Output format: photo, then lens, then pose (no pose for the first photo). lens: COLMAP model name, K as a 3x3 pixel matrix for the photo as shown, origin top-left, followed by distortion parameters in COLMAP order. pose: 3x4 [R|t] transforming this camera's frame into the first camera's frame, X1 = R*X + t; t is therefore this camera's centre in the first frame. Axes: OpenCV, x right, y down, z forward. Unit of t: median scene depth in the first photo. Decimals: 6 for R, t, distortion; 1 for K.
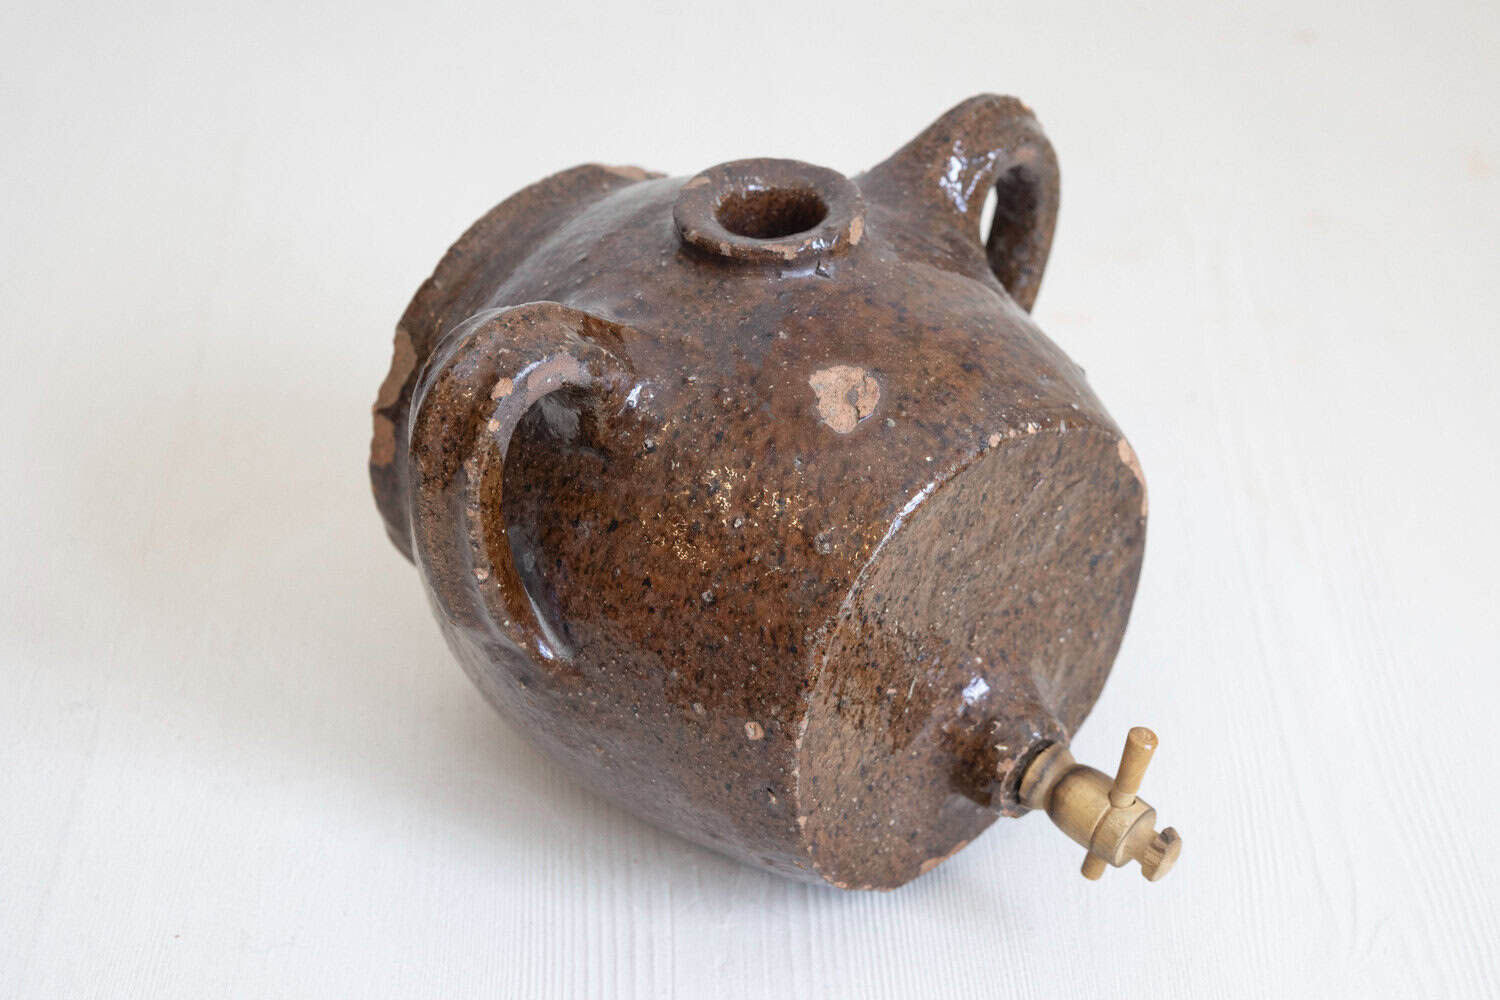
lens RADIAL K [[2908.3, 0, 785.1], [0, 2908.3, 477.0], [0, 0, 1]] dist [0.092531, 0.000000]
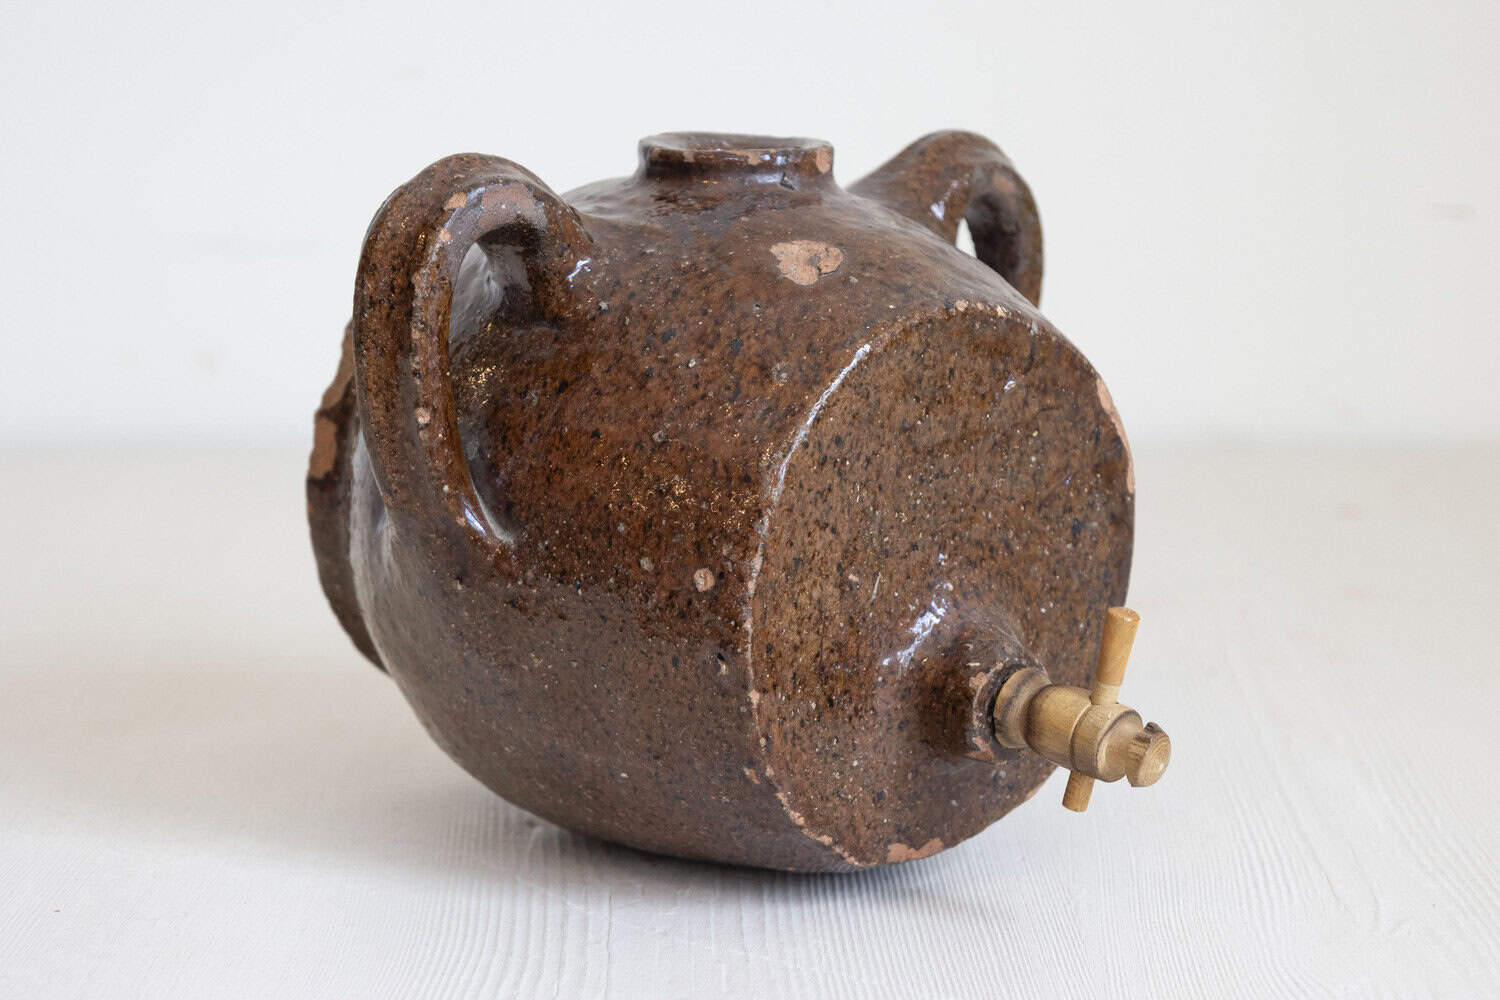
lens RADIAL K [[3709.9, 0, 756.9], [0, 3709.9, 504.3], [0, 0, 1]] dist [0.126243, 0.000000]
pose [[0.999685, 0.013826, -0.020945, 0.030255], [-0.021142, 0.913631, -0.405993, 0.536236], [0.013522, 0.406308, 0.913636, -0.096738]]
